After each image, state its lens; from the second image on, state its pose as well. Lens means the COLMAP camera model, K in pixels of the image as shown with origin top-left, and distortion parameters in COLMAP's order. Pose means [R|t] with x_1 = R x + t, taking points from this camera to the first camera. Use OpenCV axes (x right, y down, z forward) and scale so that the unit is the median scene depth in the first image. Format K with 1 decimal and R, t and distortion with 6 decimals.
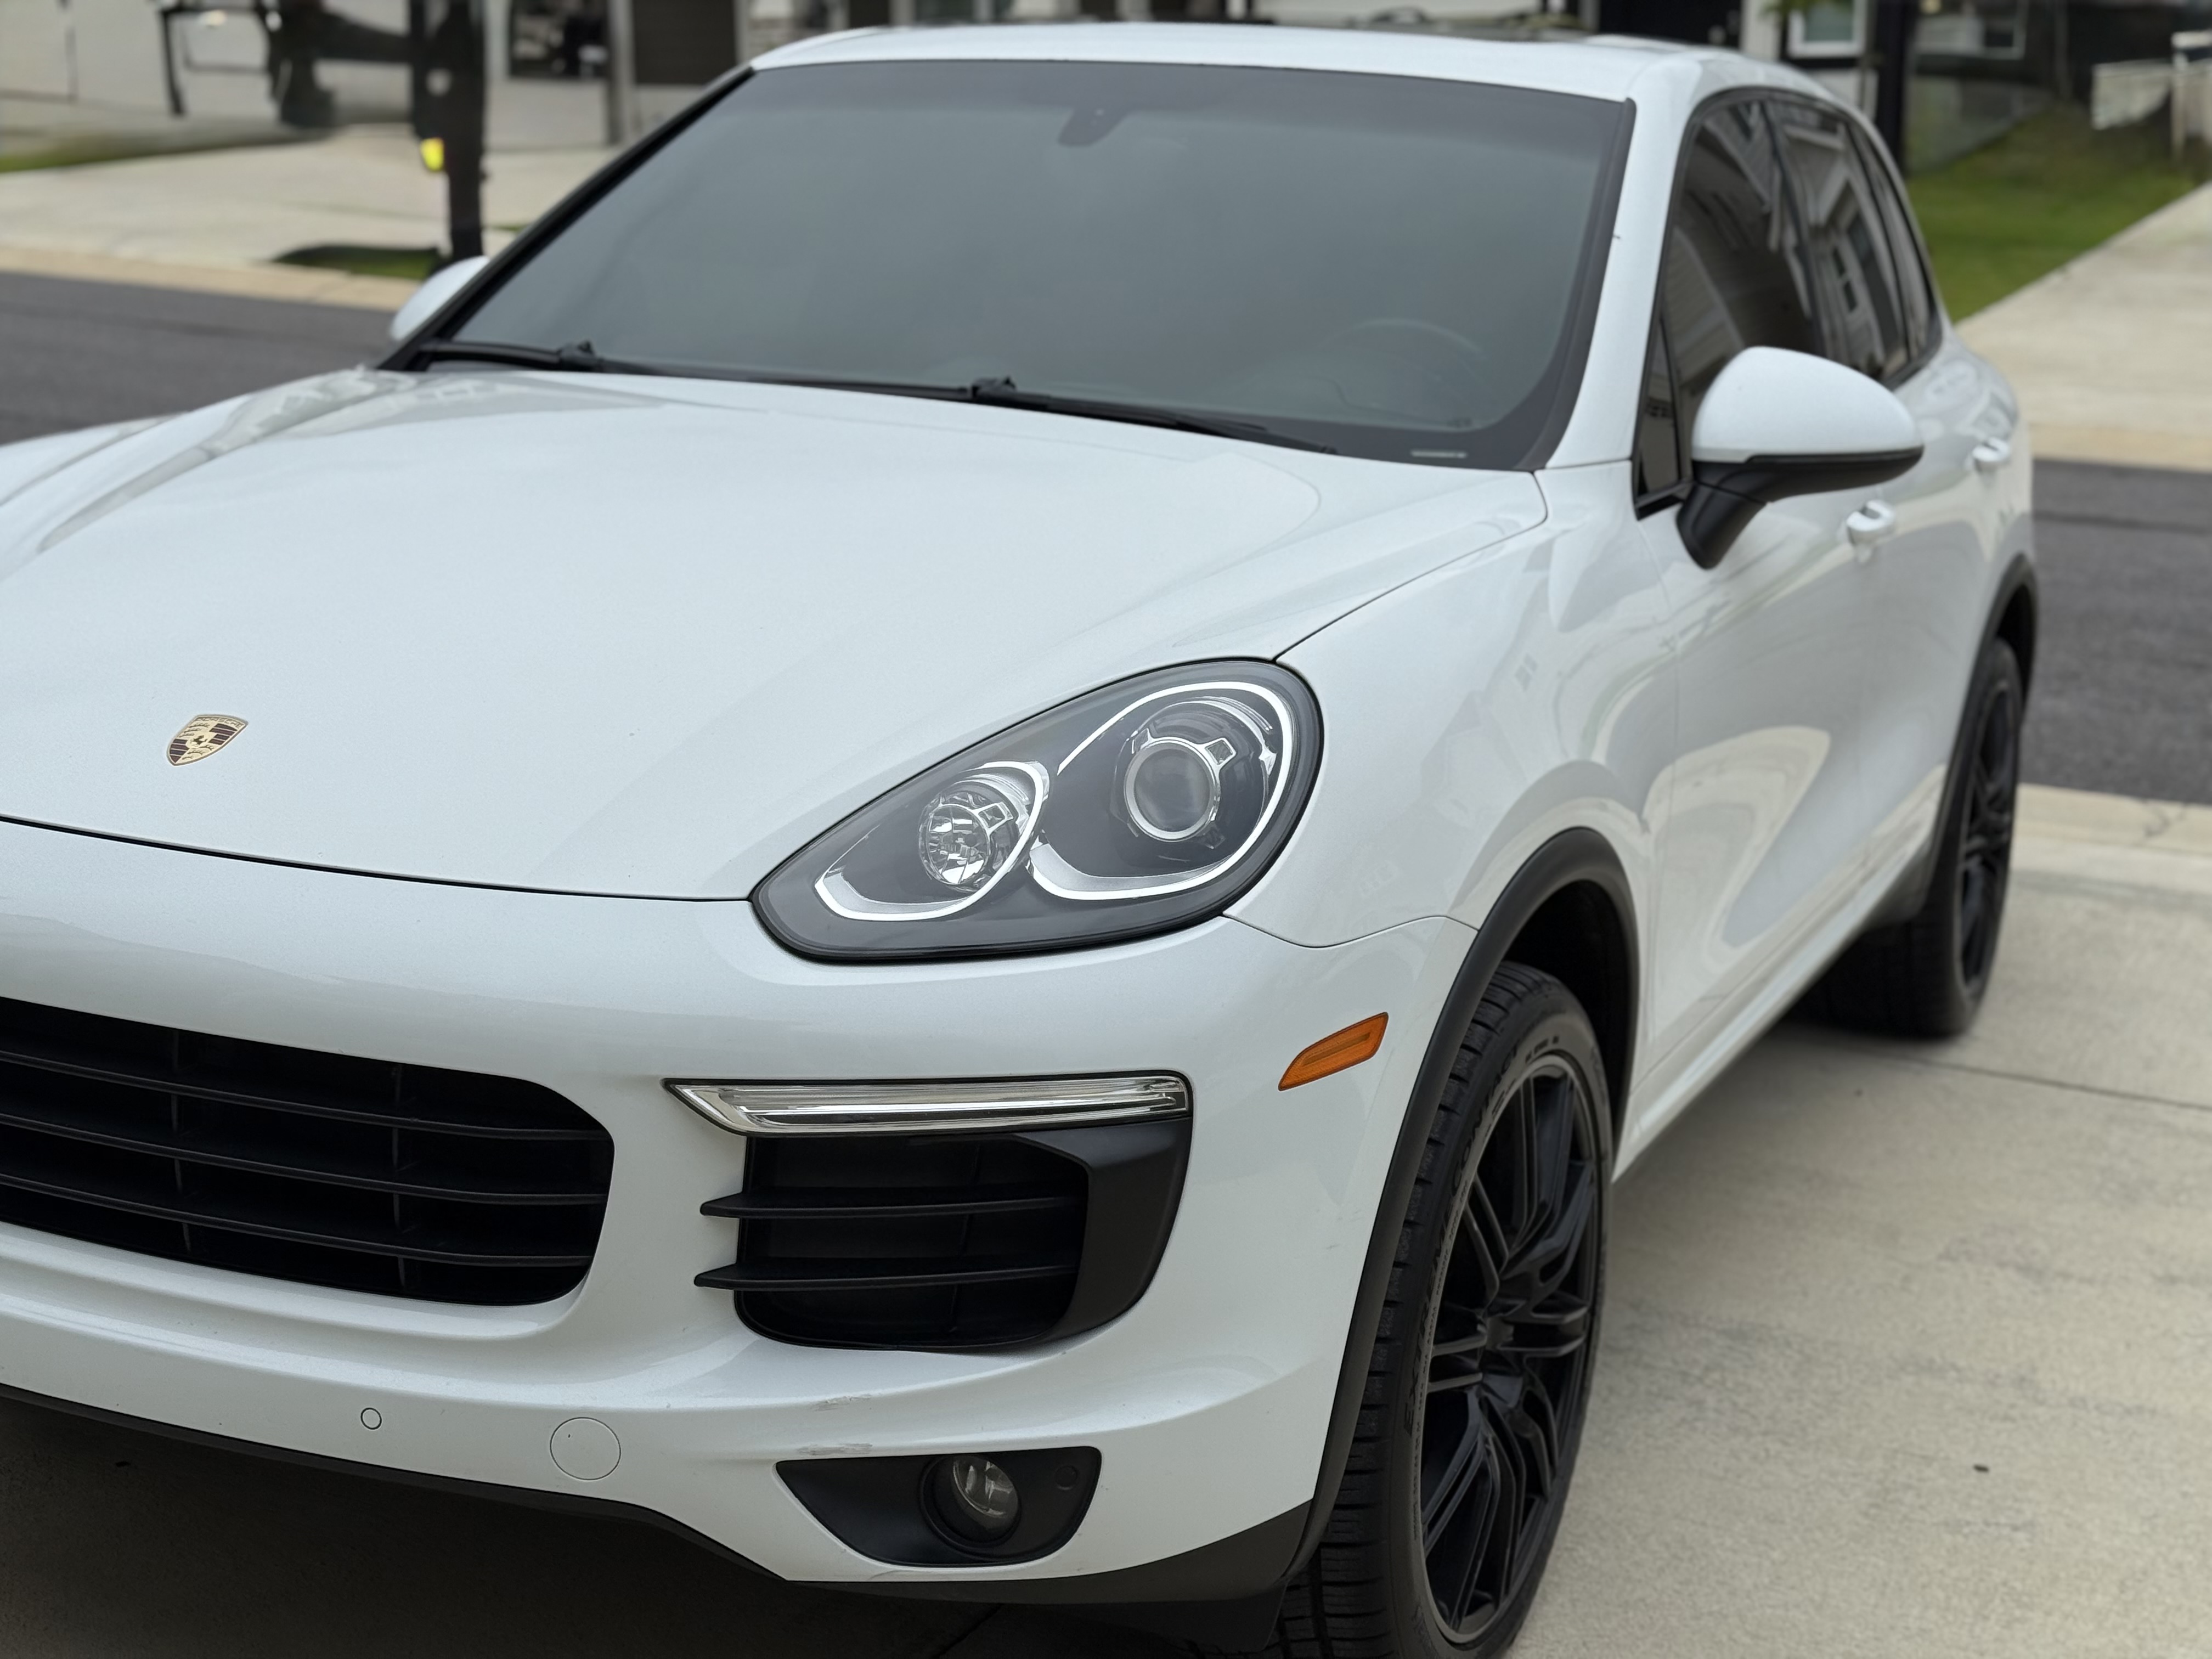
lens RADIAL K [[3283.4, 0, 1106.0], [0, 3283.4, 829.5], [0, 0, 1]] dist [0.034023, -0.044149]
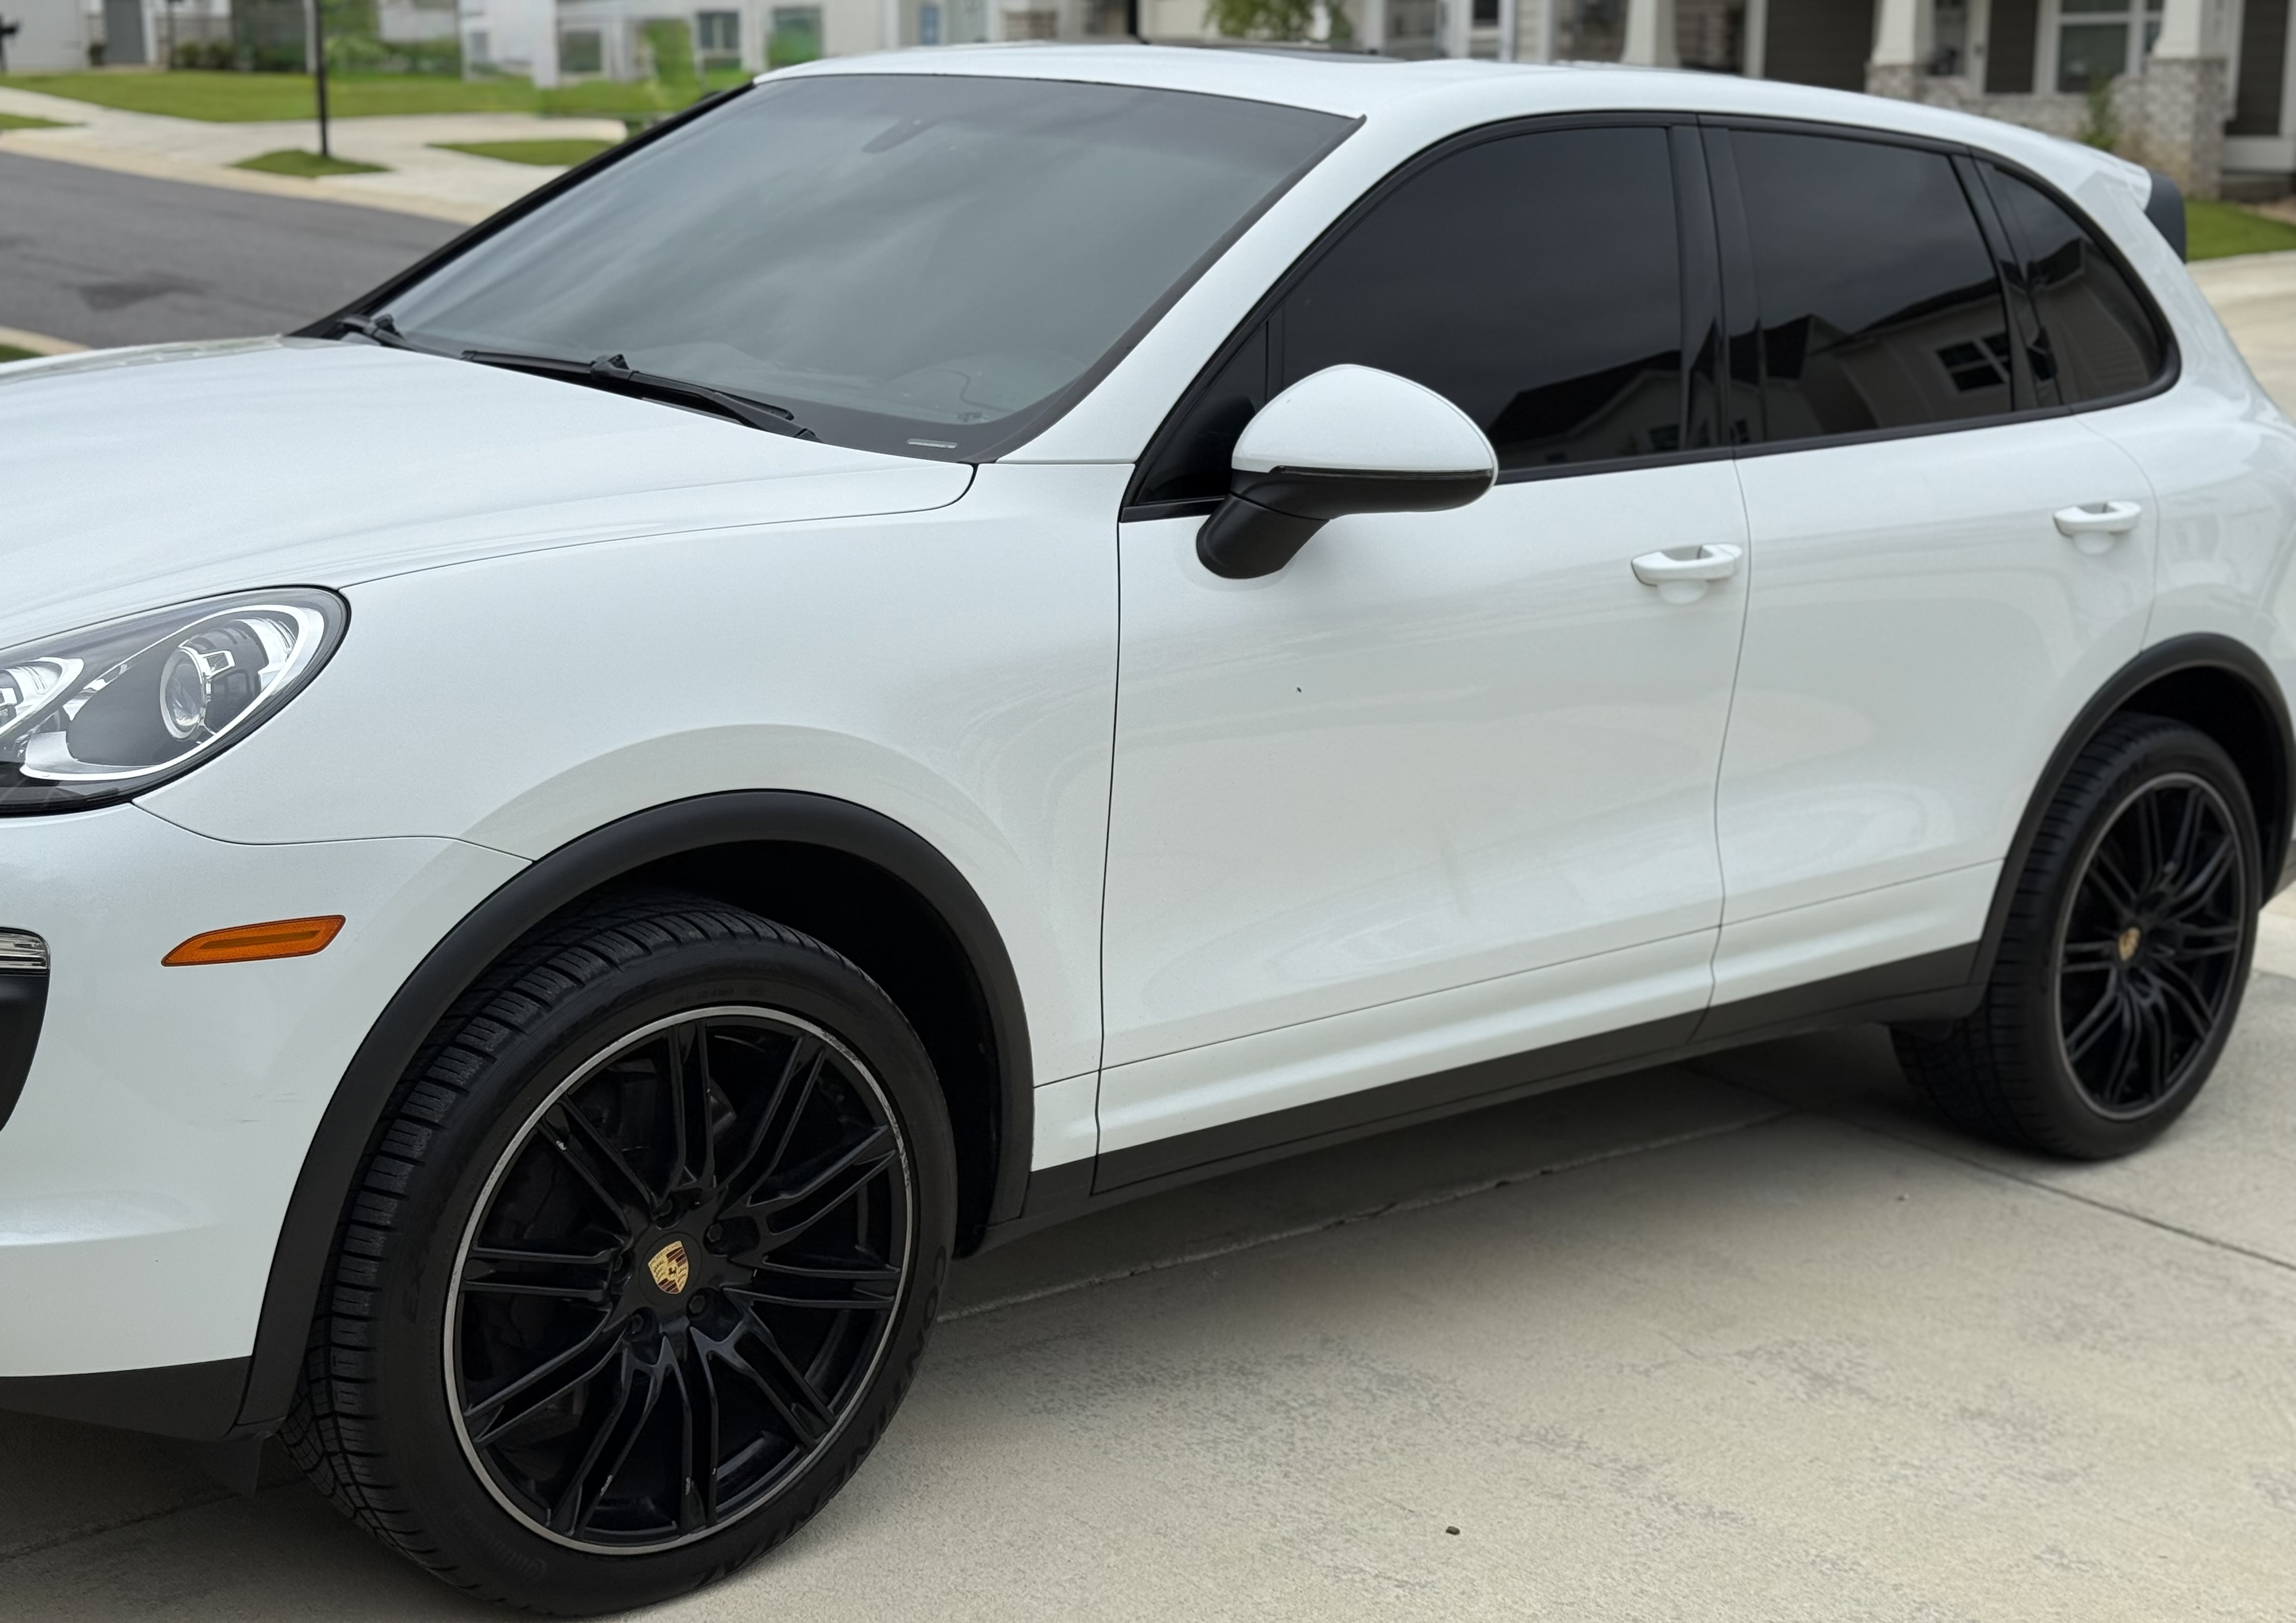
lens RADIAL K [[3404.4, 0, 1148.0], [0, 3404.4, 811.5], [0, 0, 1]] dist [-0.194720, 1.553233]
pose [[0.930729, 0.090757, -0.354270, 0.705413], [-0.101220, 0.994802, -0.011074, 0.006383], [0.351424, 0.046166, 0.935078, 0.045122]]
